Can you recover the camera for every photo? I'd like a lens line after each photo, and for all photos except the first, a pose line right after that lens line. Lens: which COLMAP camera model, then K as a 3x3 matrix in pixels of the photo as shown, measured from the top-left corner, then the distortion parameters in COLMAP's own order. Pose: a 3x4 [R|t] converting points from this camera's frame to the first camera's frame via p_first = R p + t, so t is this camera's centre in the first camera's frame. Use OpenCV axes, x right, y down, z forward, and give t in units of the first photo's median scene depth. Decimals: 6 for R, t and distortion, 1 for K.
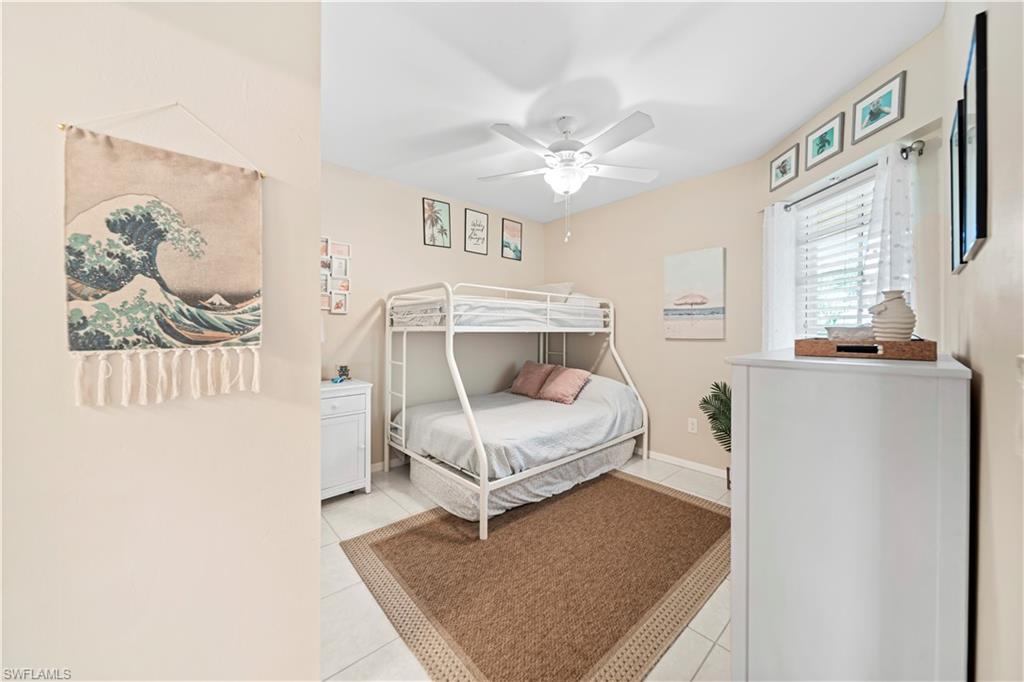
lens RADIAL K [[362.7, 0, 520.1], [0, 362.7, 324.1], [0, 0, 1]] dist [-0.000915, -0.000089]
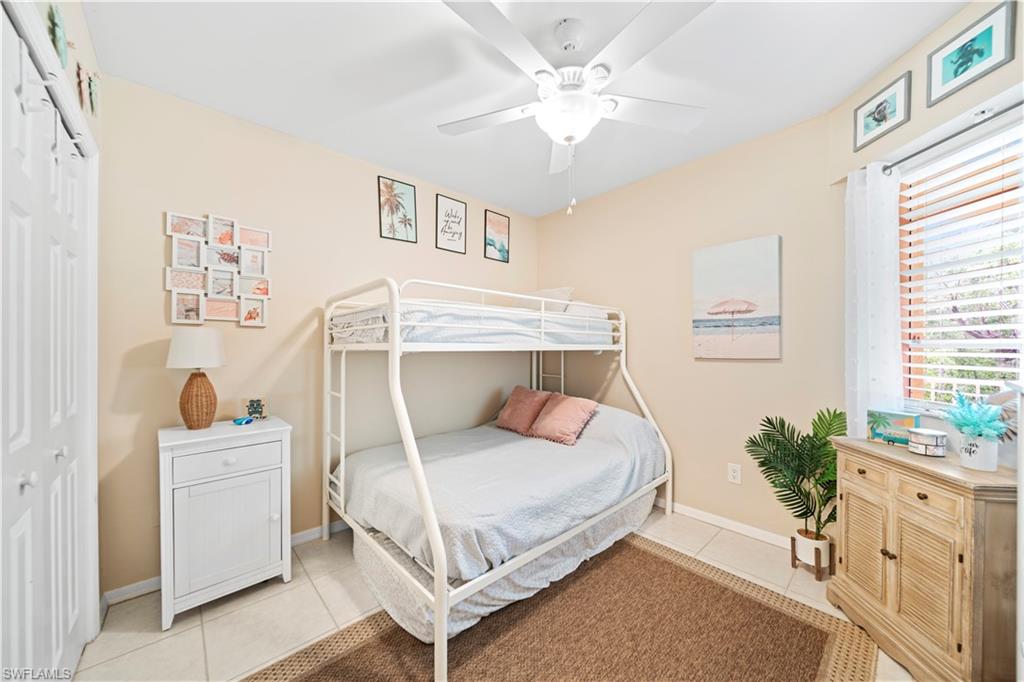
lens RADIAL K [[360.6, 0, 517.1], [0, 360.6, 340.0], [0, 0, 1]] dist [-0.001440, -0.000438]
pose [[0.999954, -0.004654, 0.008430, 0.020567], [0.004687, 0.999981, -0.003924, 0.003042], [-0.008412, 0.003963, 0.999957, 0.284234]]
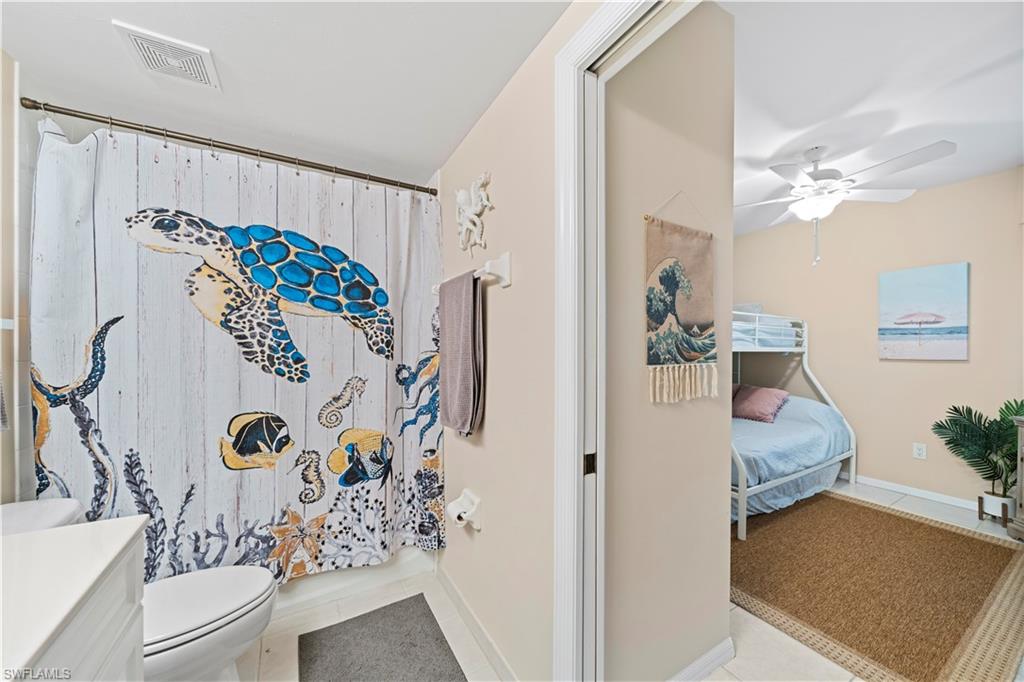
lens RADIAL K [[367.9, 0, 515.2], [0, 367.9, 342.9], [0, 0, 1]] dist [-0.001747, -0.000261]
pose [[0.979478, 0.001294, -0.201549, -0.413732], [-0.000624, 0.999994, 0.003387, -0.006462], [0.201552, -0.003192, 0.979473, -0.172192]]
